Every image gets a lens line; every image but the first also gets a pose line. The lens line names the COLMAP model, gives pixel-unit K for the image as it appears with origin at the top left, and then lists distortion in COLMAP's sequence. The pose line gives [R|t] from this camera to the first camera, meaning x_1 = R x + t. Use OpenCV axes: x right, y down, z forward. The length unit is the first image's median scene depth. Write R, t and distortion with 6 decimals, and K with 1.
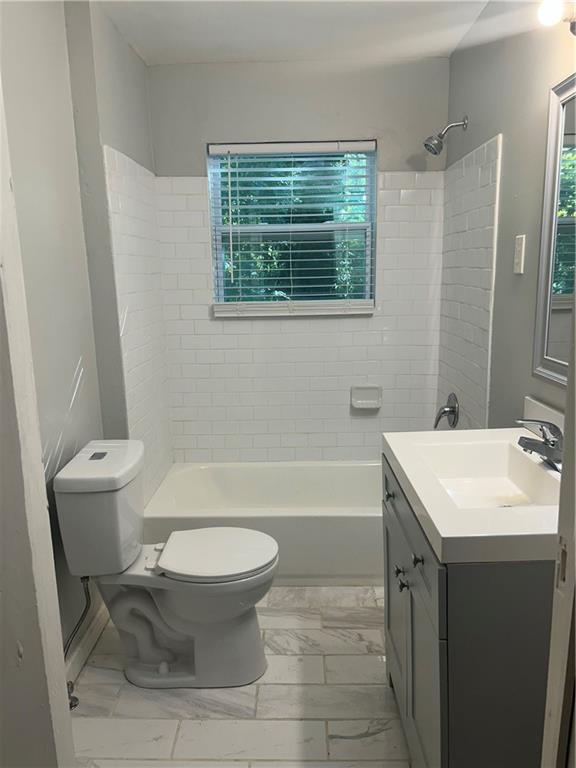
lens RADIAL K [[576.9, 0, 285.6], [0, 576.9, 384.6], [0, 0, 1]] dist [0.046343, -0.052549]
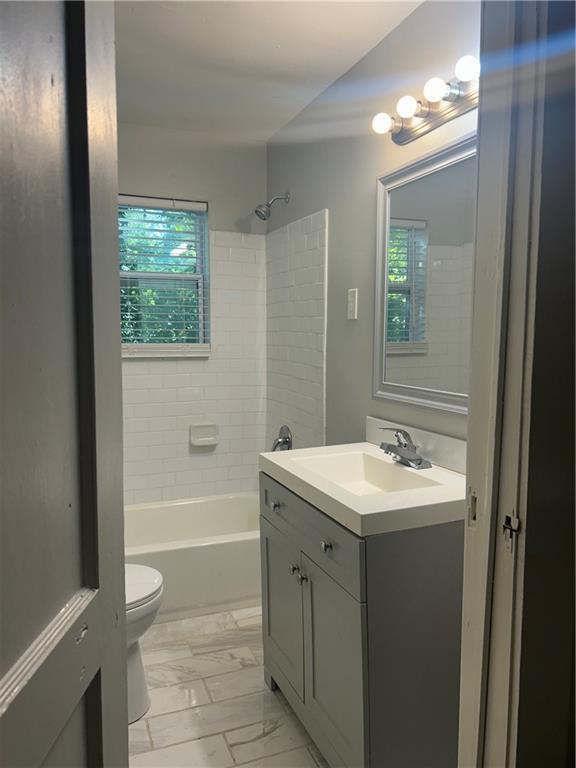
lens RADIAL K [[576.9, 0, 285.4], [0, 576.9, 383.9], [0, 0, 1]] dist [0.046343, -0.052549]
pose [[0.919286, -0.010844, 0.393441, -0.187735], [0.051168, 0.994430, -0.092147, 0.046000], [-0.390250, 0.104841, 0.914720, -0.051288]]
